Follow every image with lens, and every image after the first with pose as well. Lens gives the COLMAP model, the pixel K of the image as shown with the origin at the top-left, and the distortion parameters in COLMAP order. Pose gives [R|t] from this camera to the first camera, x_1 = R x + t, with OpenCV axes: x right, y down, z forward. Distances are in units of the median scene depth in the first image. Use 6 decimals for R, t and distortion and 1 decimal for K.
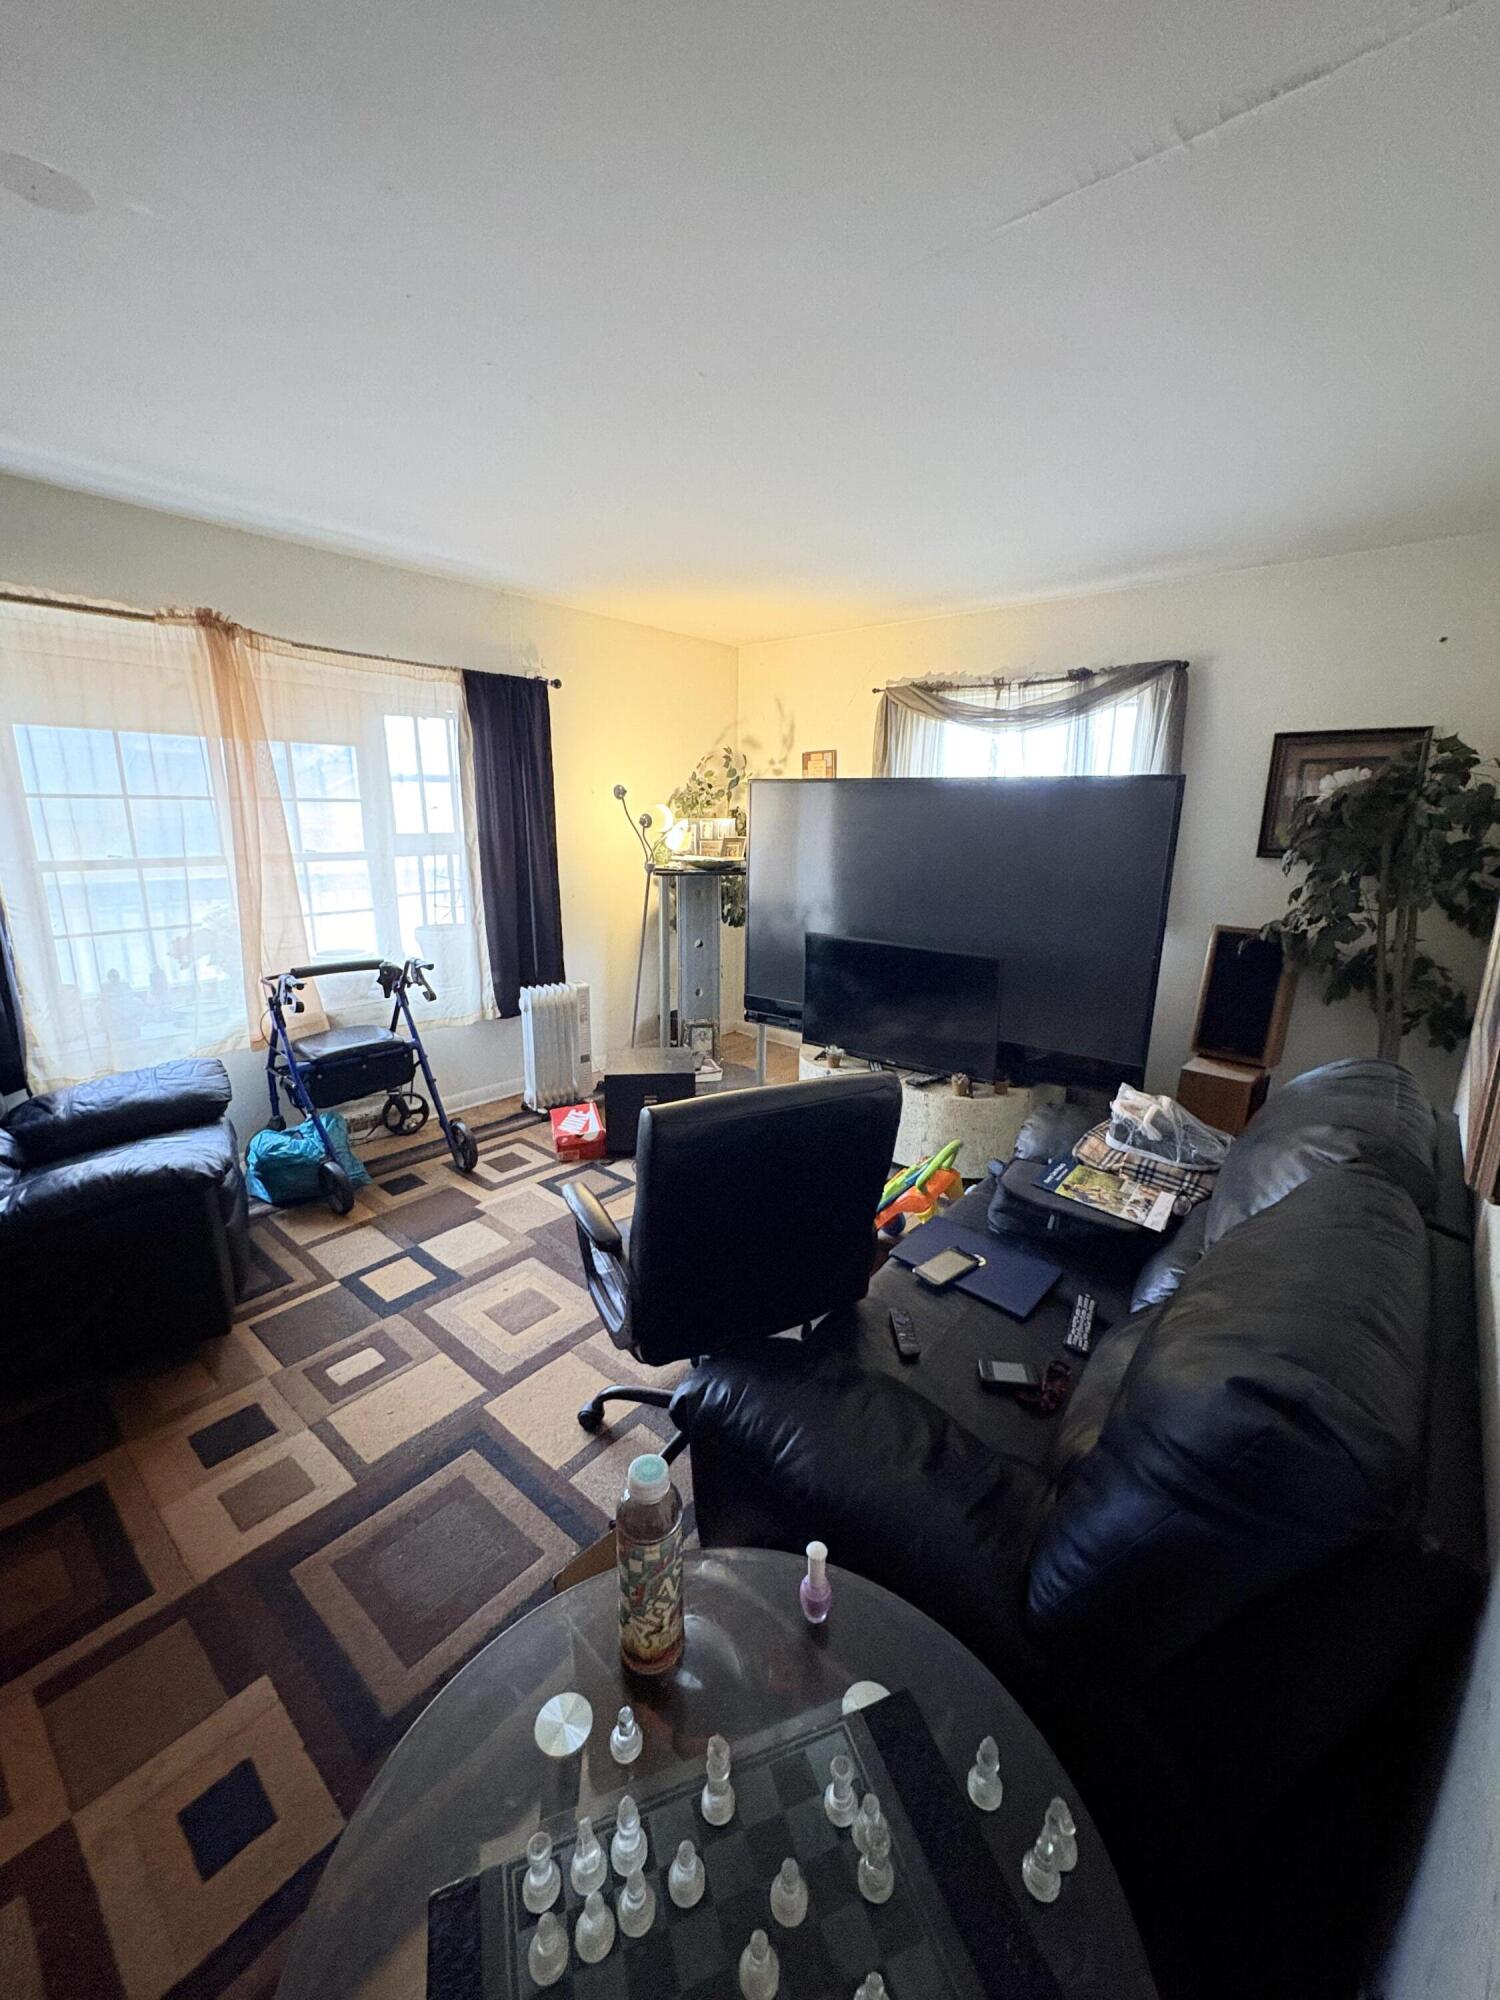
lens RADIAL K [[789.9, 0, 763.8], [0, 789.9, 995.3], [0, 0, 1]] dist [0.000234, -0.000187]
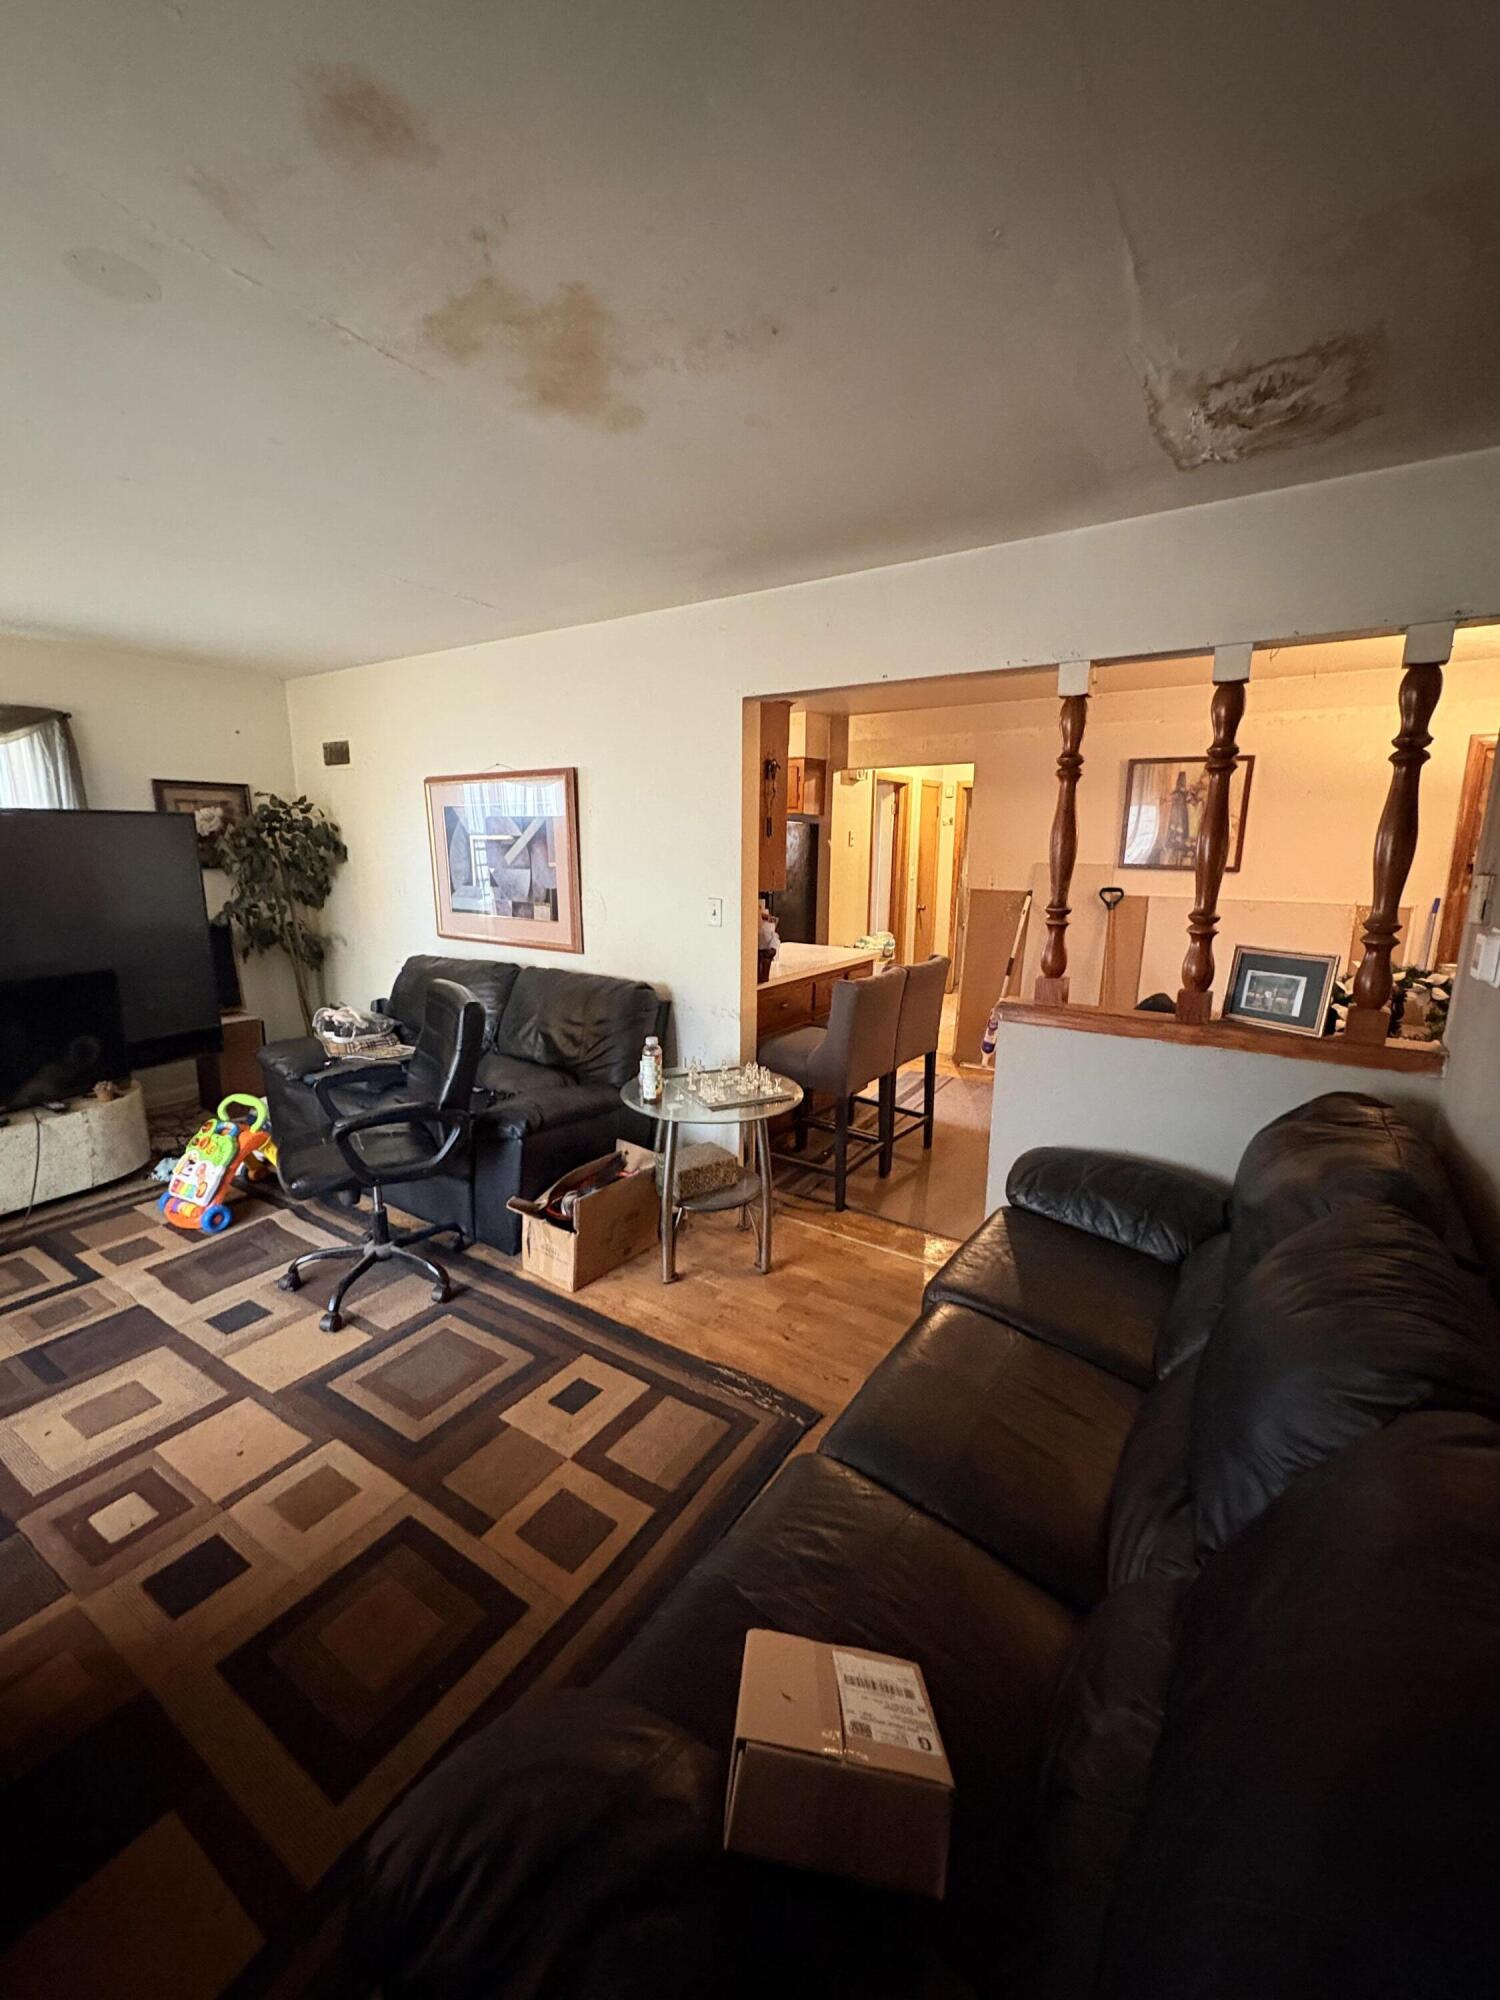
lens RADIAL K [[789.9, 0, 749.4], [0, 789.9, 995.7], [0, 0, 1]] dist [0.000234, -0.000187]
pose [[-0.125594, -0.207964, 0.970040, -1.312083], [0.216651, 0.948433, 0.231382, -0.107080], [-0.968137, 0.239220, -0.074061, 0.290201]]
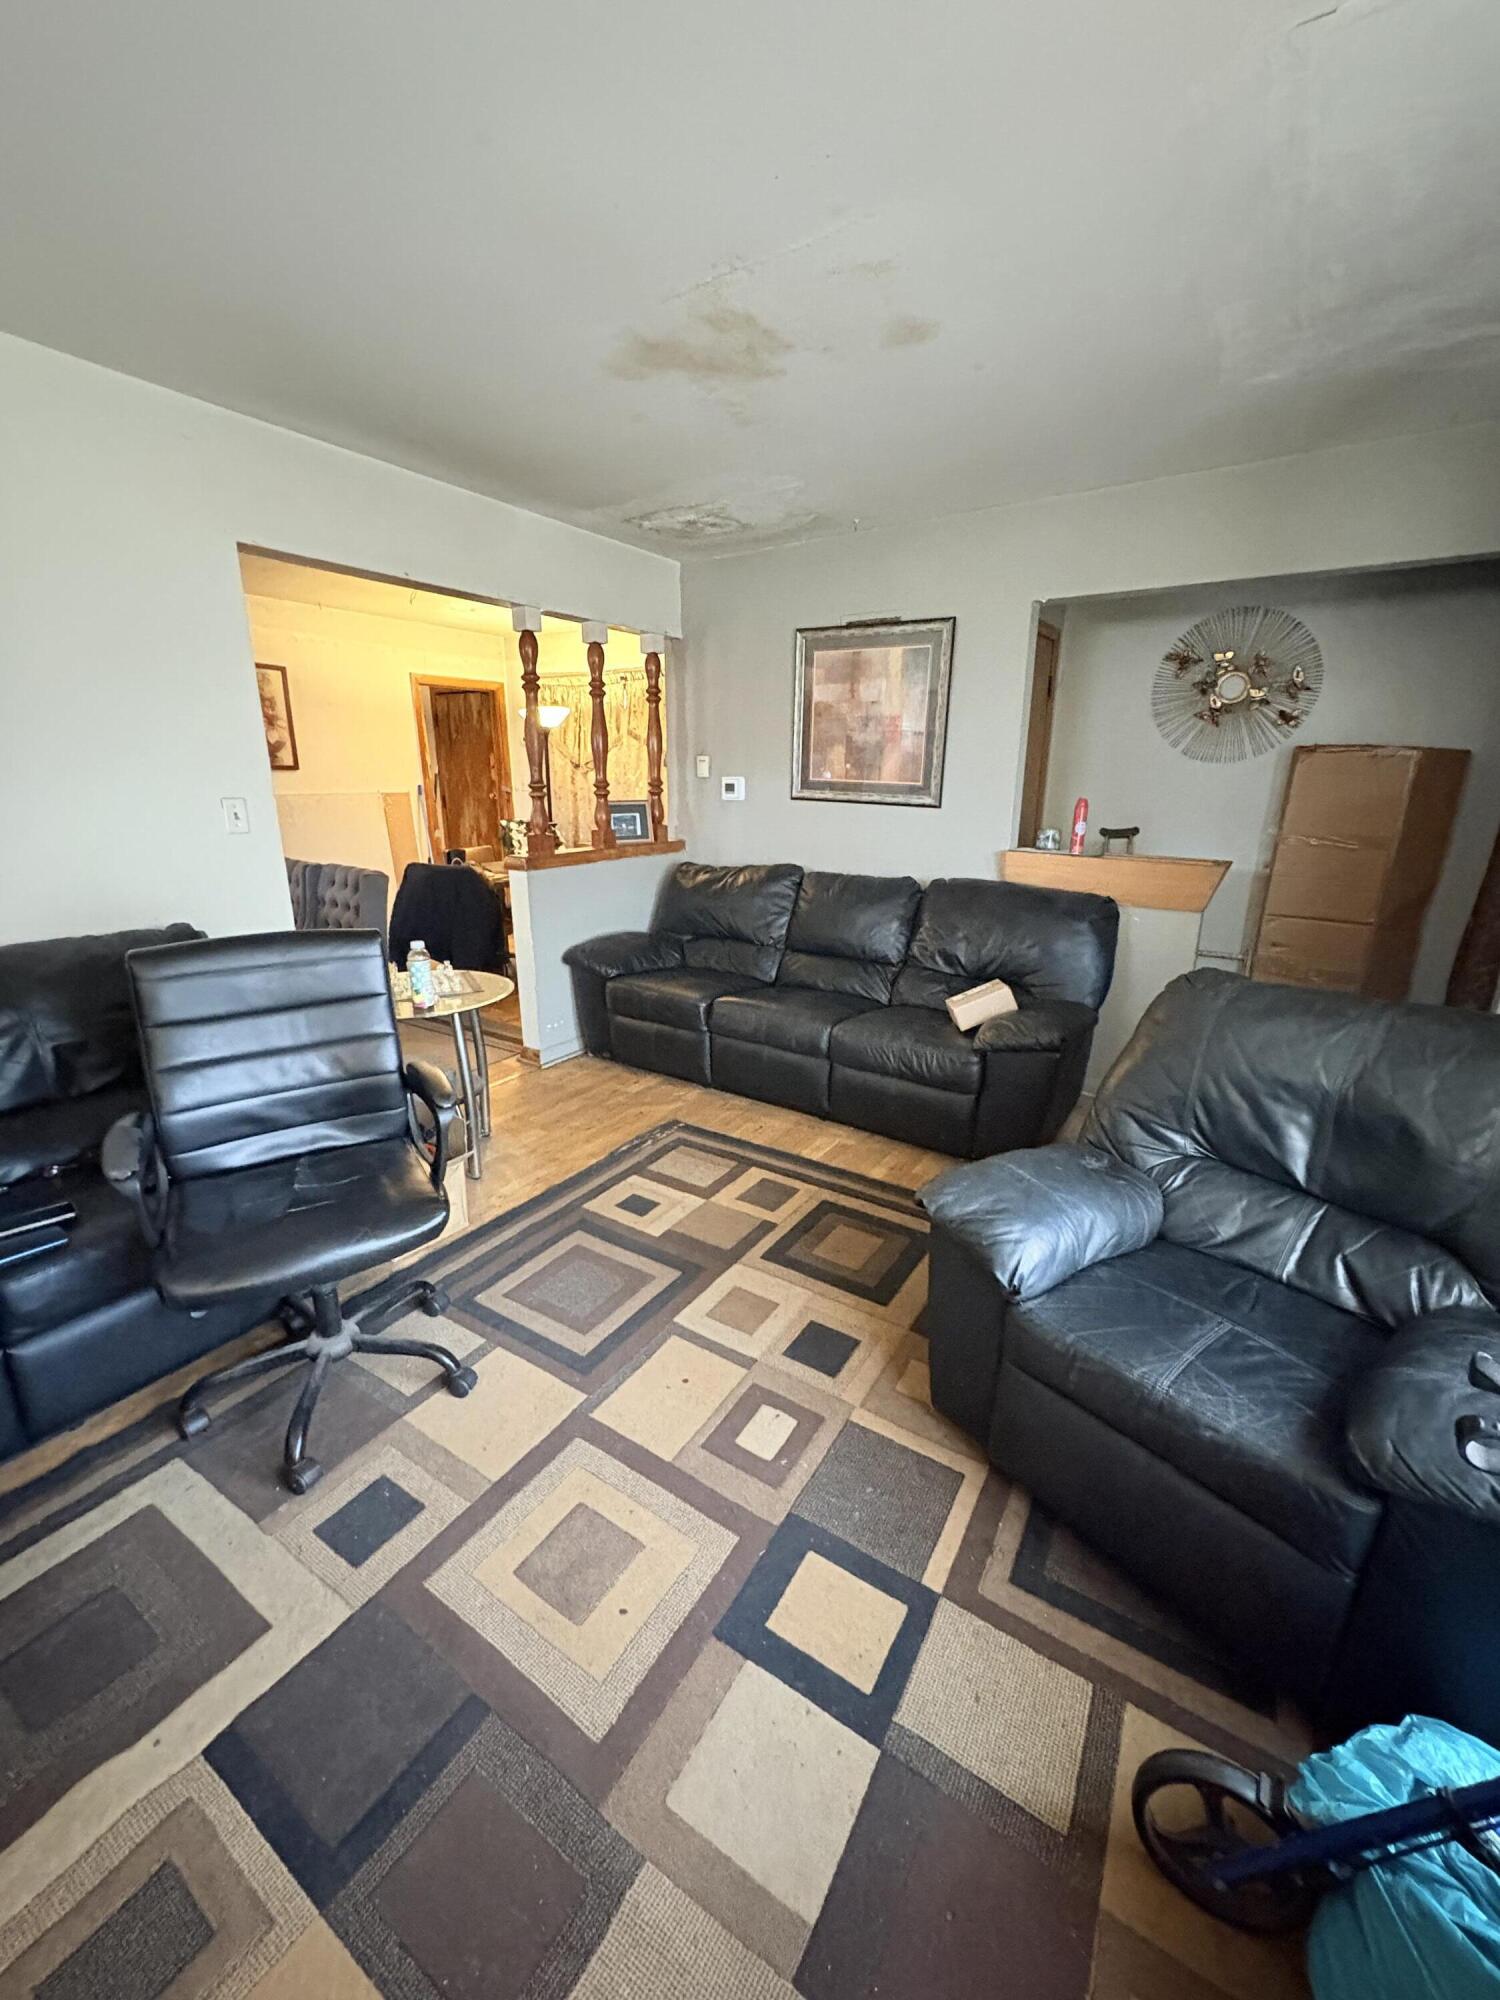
lens RADIAL K [[789.9, 0, 751.5], [0, 789.9, 994.6], [0, 0, 1]] dist [0.000234, -0.000187]
pose [[-0.992833, 0.009745, -0.119115, -0.414534], [-0.049463, 0.873800, 0.483763, -0.311163], [0.108797, 0.486188, -0.867055, 1.495539]]
